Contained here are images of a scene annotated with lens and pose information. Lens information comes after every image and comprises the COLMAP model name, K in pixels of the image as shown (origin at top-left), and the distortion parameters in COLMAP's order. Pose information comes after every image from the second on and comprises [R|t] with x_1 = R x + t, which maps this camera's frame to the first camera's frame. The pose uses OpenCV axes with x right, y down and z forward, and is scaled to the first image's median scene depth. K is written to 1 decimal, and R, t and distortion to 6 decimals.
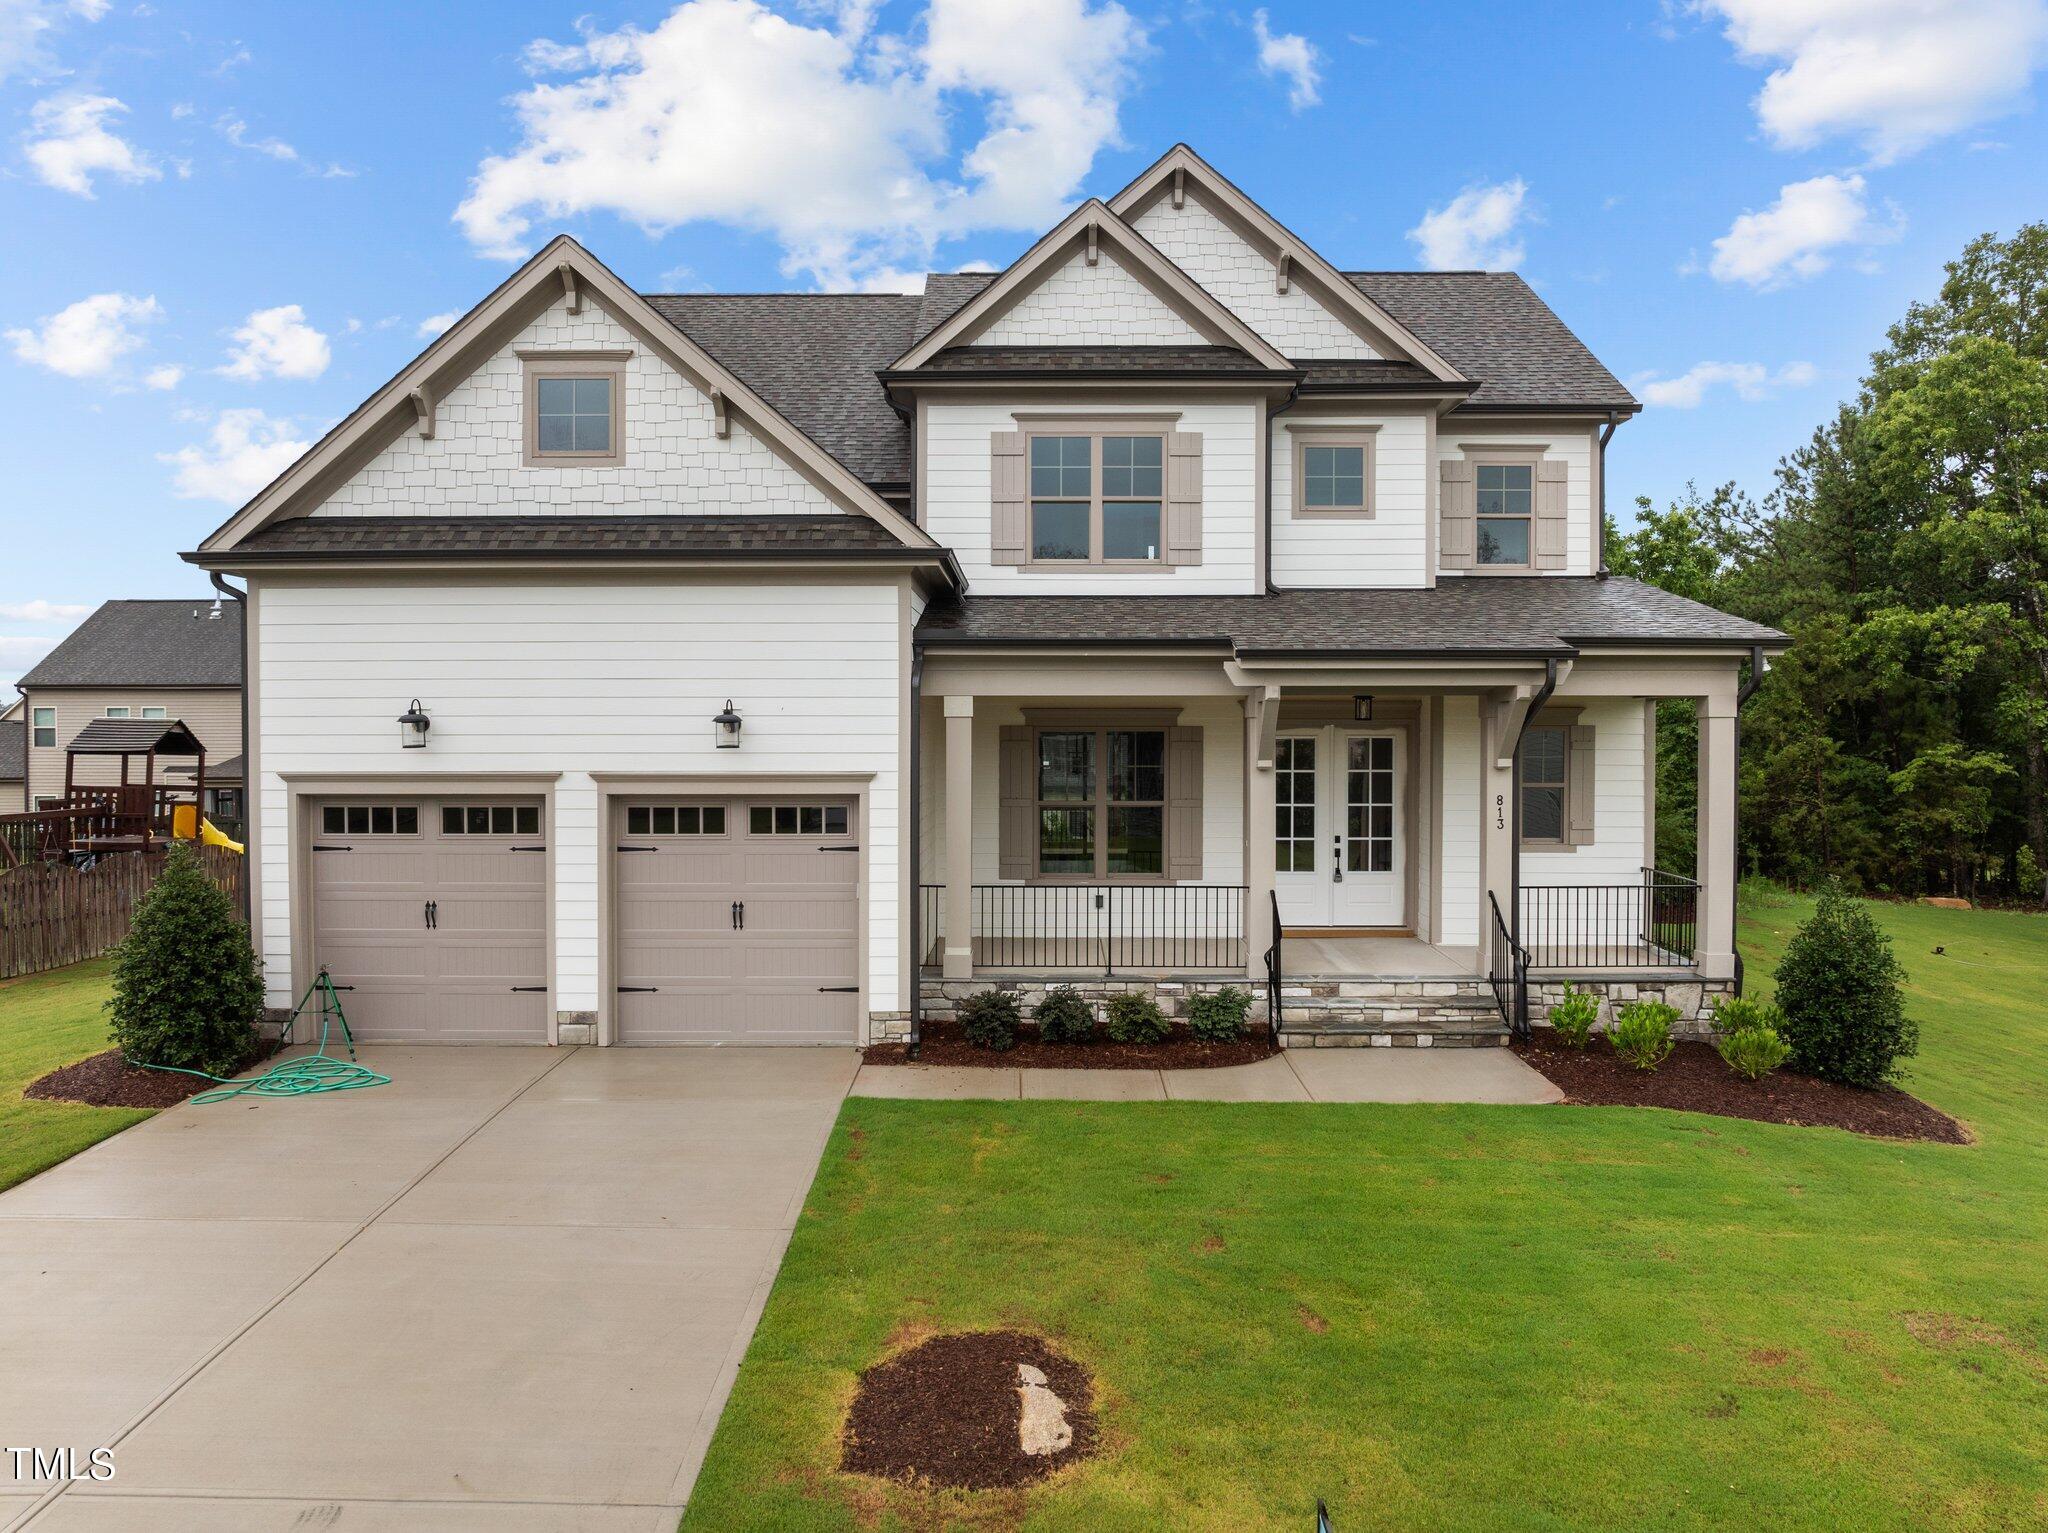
lens RADIAL K [[1446.7, 0, 1035.6], [0, 1446.7, 756.8], [0, 0, 1]] dist [-0.043683, 0.006020]
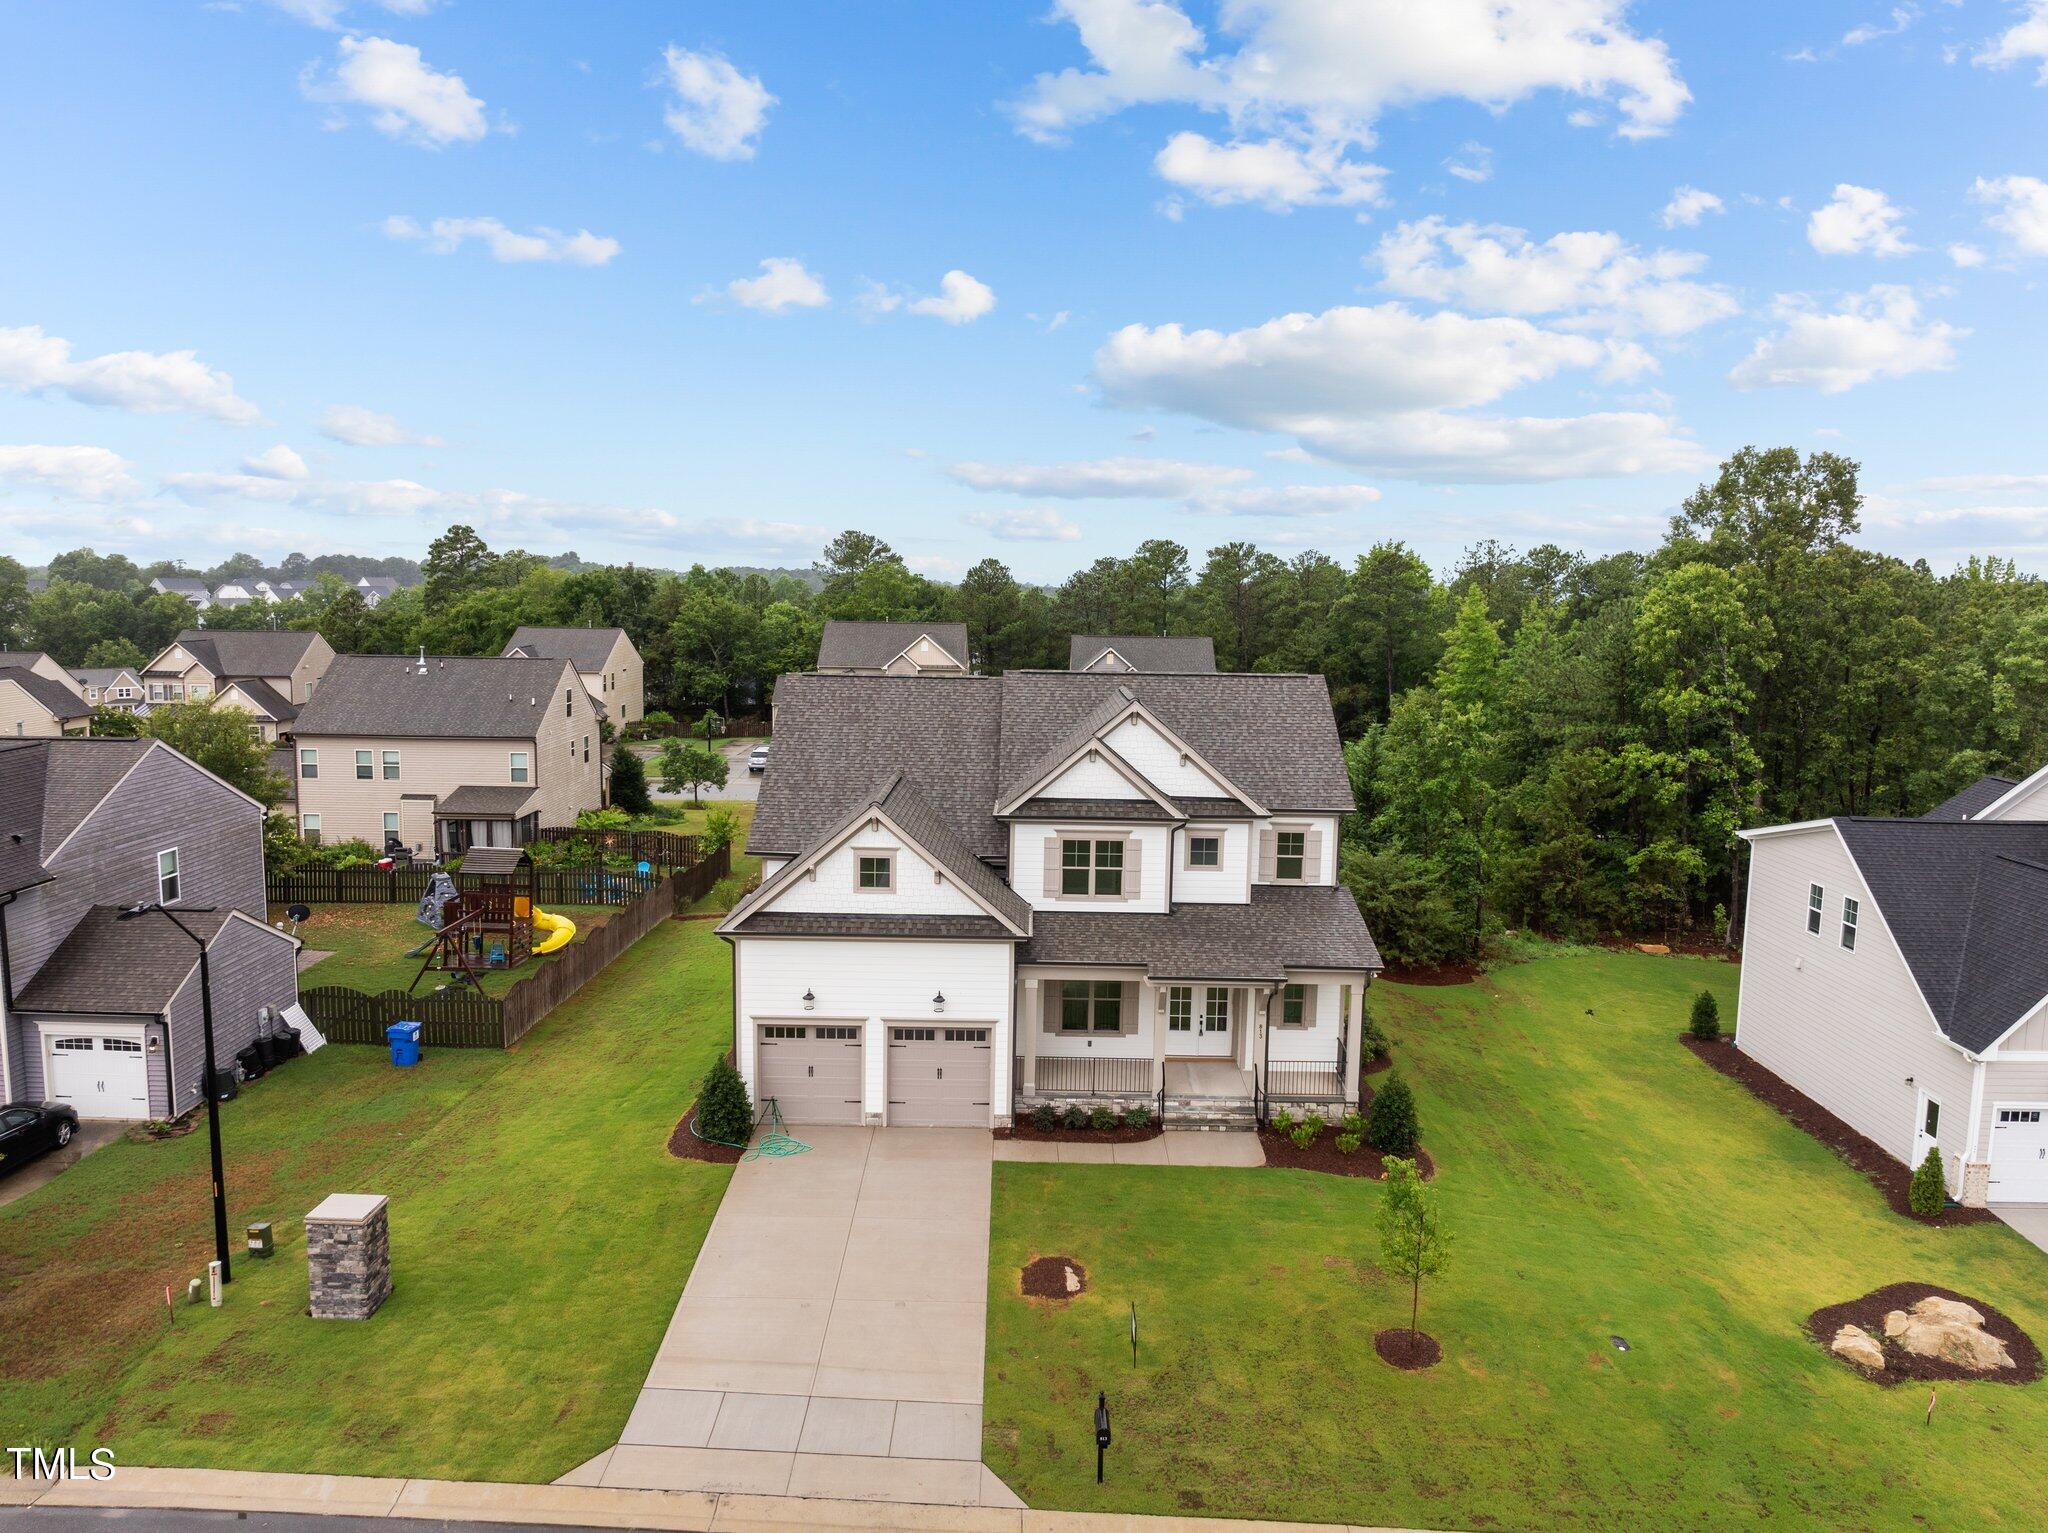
lens RADIAL K [[1471.0, 0, 1033.7], [0, 1471.0, 744.8], [0, 0, 1]] dist [-0.034563, 0.002172]
pose [[0.999854, 0.016033, 0.005857, -0.071928], [-0.016528, 0.995106, 0.097425, -0.671765], [-0.004266, -0.097507, 0.995226, -1.374185]]
